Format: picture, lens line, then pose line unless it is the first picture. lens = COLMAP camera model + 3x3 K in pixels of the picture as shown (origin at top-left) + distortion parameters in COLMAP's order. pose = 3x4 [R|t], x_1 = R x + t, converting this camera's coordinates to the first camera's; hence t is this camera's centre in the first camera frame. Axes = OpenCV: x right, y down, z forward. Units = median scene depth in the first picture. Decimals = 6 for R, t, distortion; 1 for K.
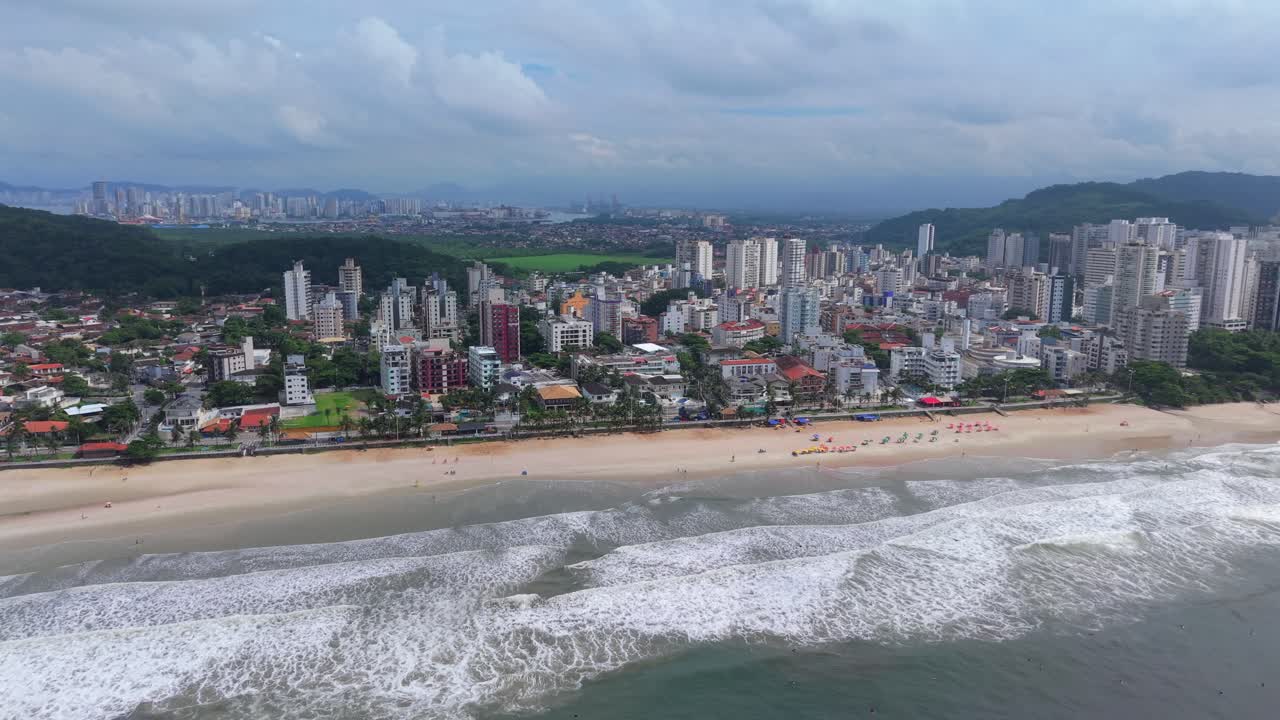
lens RADIAL K [[896.3, 0, 640.0], [0, 896.3, 360.0], [0, 0, 1]] dist [0.086695, -0.170792]
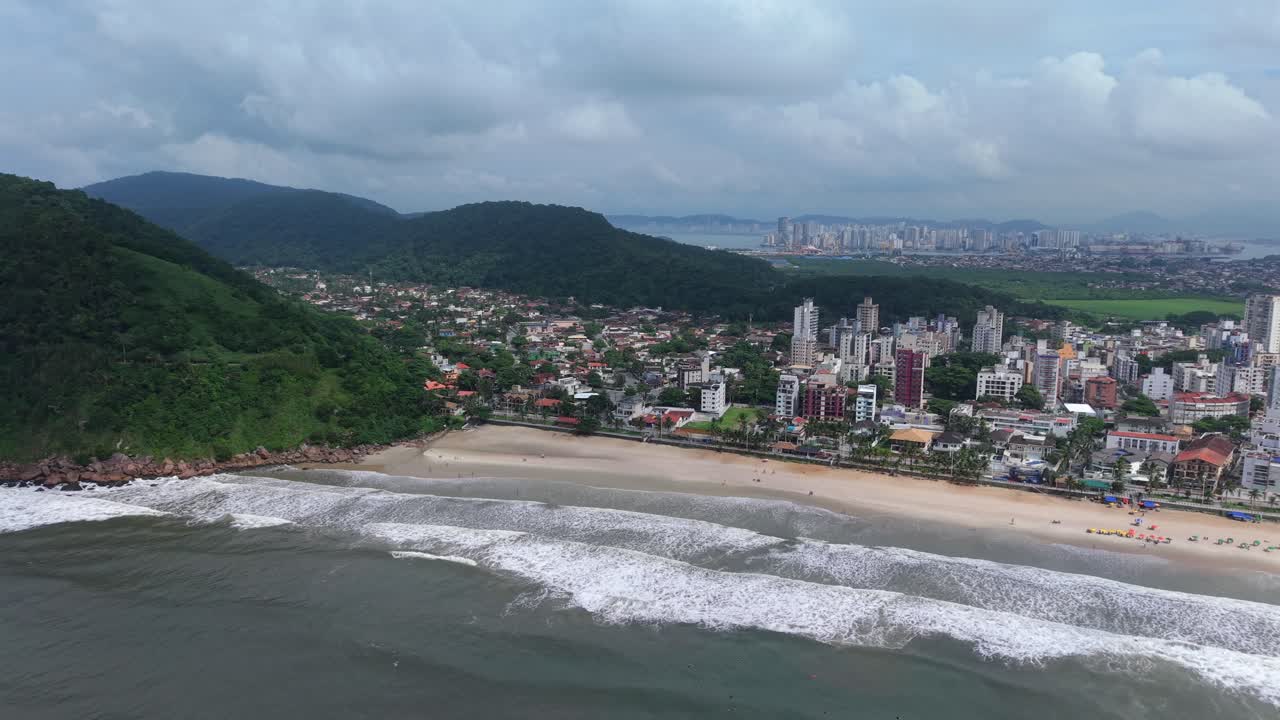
lens RADIAL K [[896.3, 0, 640.0], [0, 896.3, 360.0], [0, 0, 1]] dist [0.086695, -0.170792]
pose [[0.749372, 0.096989, -0.655007, 0.366851], [-0.116875, 0.993057, 0.013333, -0.029782], [0.651753, 0.066562, 0.755505, -0.045699]]
